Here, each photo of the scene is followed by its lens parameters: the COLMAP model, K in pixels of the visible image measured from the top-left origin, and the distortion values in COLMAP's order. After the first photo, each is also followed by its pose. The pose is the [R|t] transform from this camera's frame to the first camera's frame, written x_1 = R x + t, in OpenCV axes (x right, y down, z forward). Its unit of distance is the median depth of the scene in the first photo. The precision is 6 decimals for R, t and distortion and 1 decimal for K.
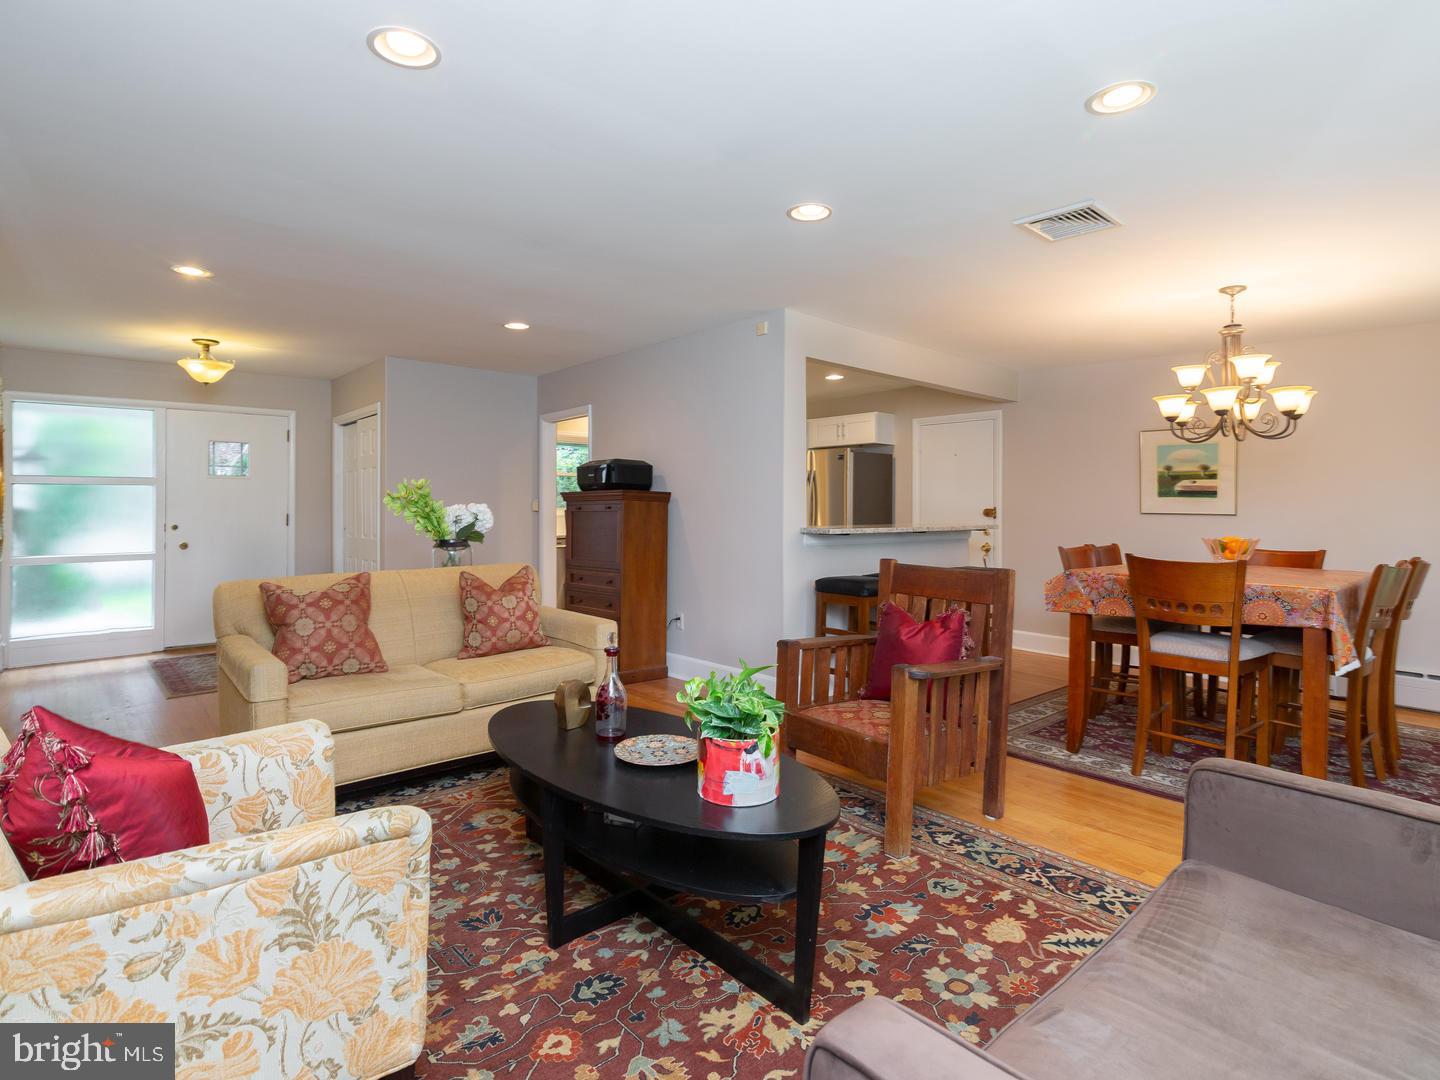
lens RADIAL K [[747.1, 0, 718.0], [0, 747.1, 514.2], [0, 0, 1]] dist [0.000493, 0.000893]
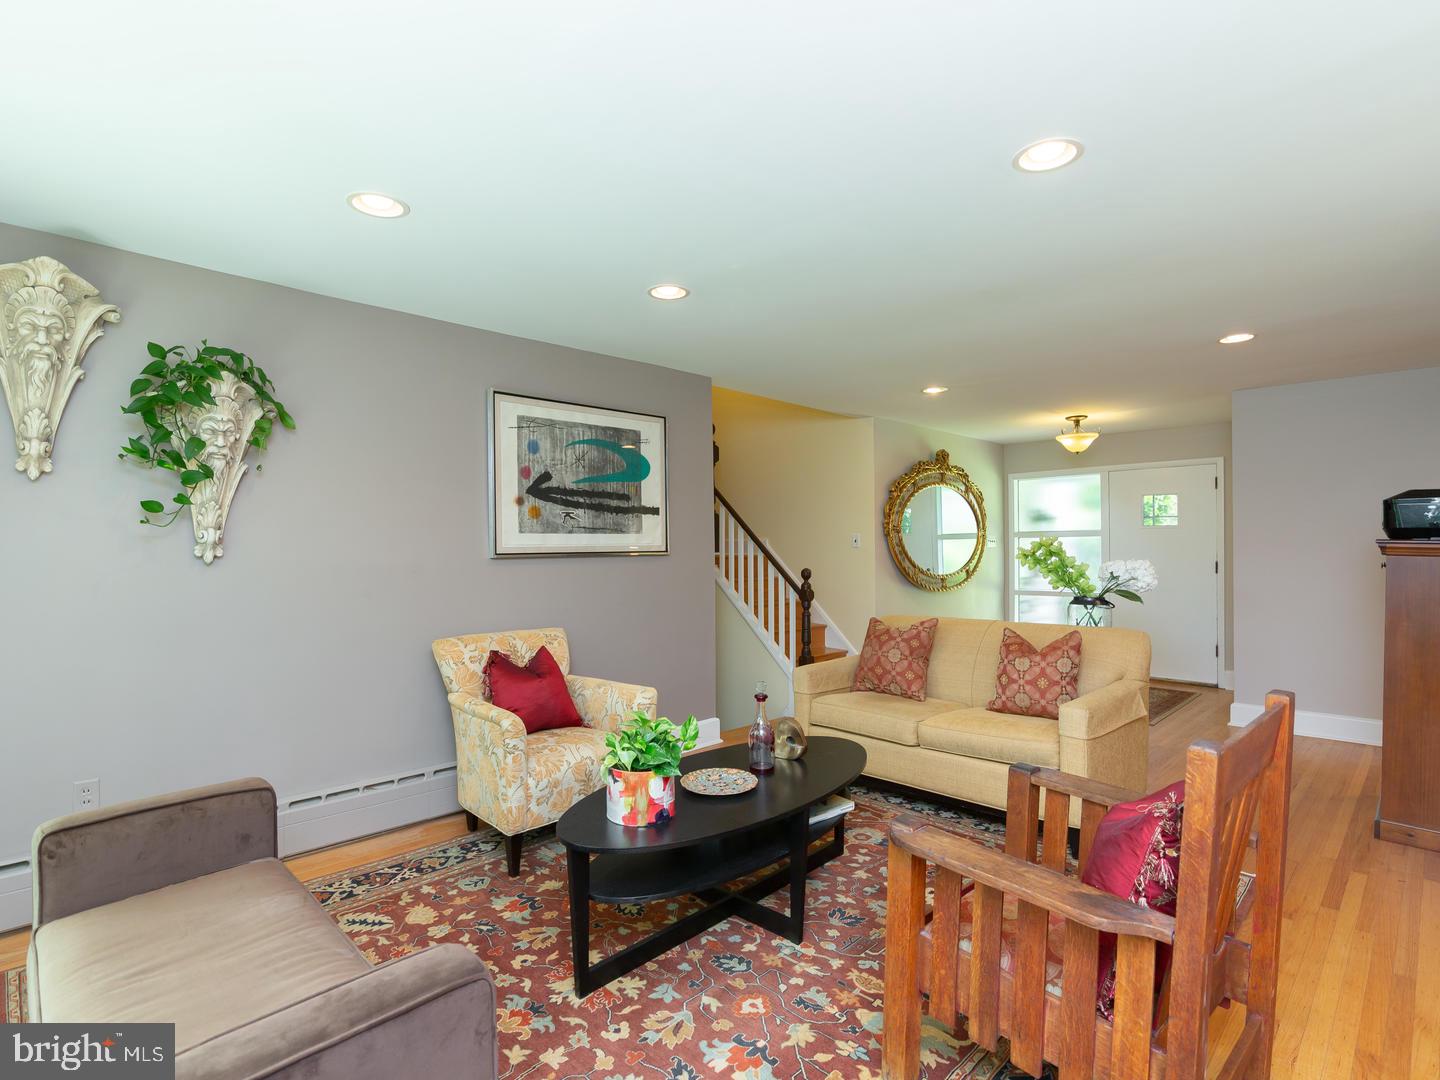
lens RADIAL K [[747.1, 0, 765.2], [0, 747.1, 523.1], [0, 0, 1]] dist [0.000493, 0.000893]
pose [[0.090149, -0.024860, -0.995618, 0.889457], [-0.000621, 0.999687, -0.025018, -0.058291], [0.995928, 0.002874, 0.090105, 0.746660]]
